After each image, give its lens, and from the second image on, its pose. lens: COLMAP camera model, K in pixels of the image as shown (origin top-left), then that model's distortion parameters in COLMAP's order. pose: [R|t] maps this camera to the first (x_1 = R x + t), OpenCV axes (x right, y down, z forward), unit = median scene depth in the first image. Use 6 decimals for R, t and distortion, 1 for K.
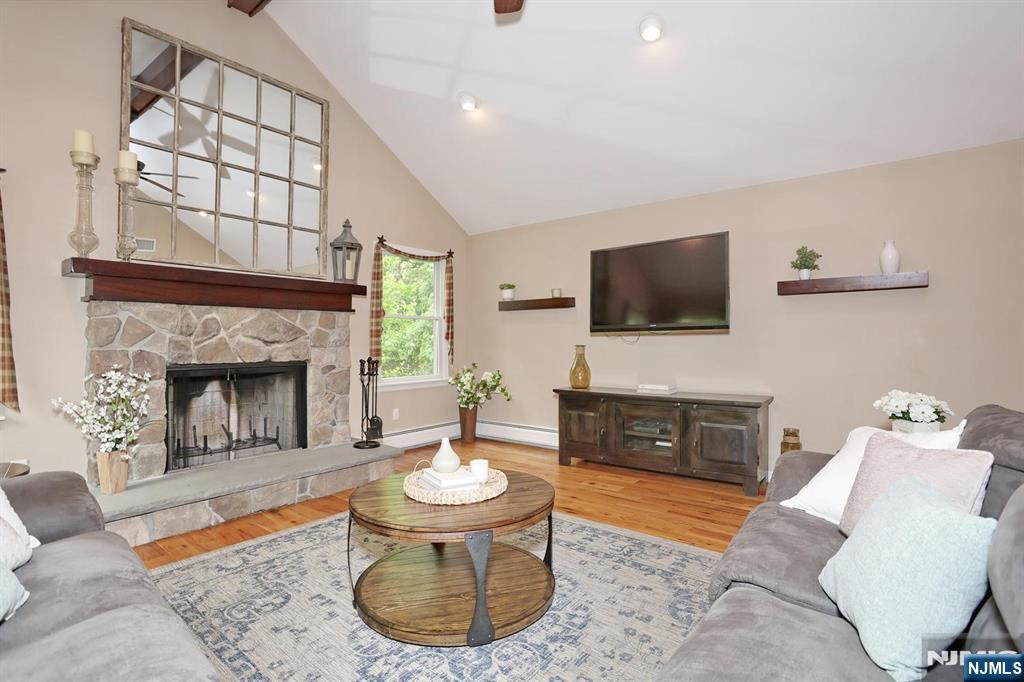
lens RADIAL K [[496.8, 0, 515.6], [0, 496.8, 339.6], [0, 0, 1]] dist [-0.031681, 0.006516]
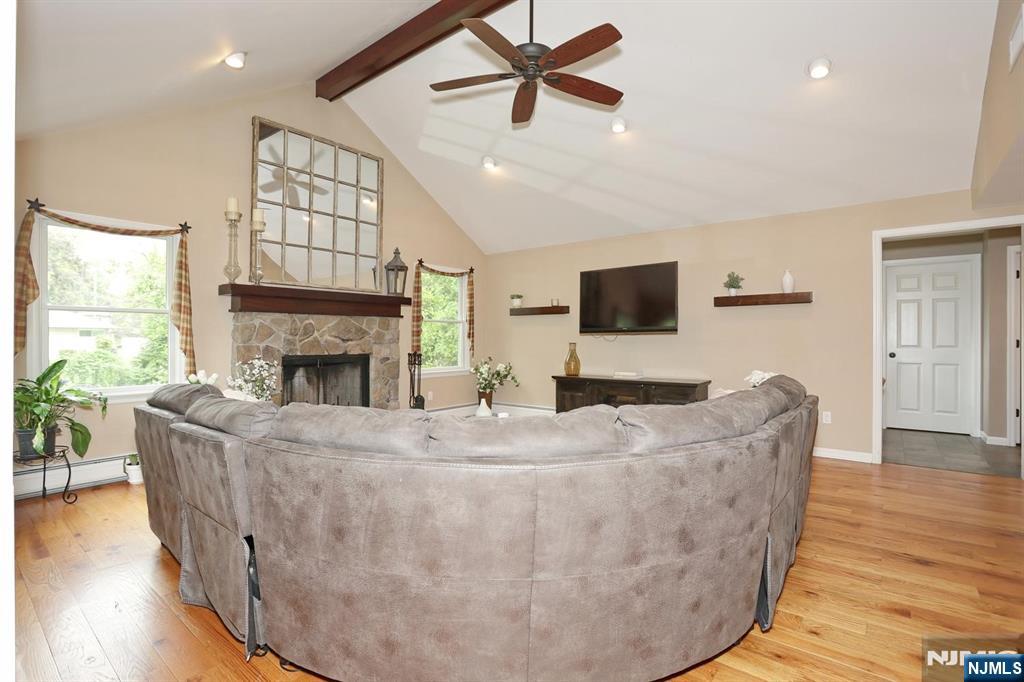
lens RADIAL K [[496.8, 0, 507.2], [0, 496.8, 339.2], [0, 0, 1]] dist [-0.031681, 0.006516]
pose [[0.999682, 0.002089, -0.025112, -0.011008], [-0.001993, 0.999991, 0.003824, -0.003228], [0.025120, -0.003773, 0.999677, -0.340842]]
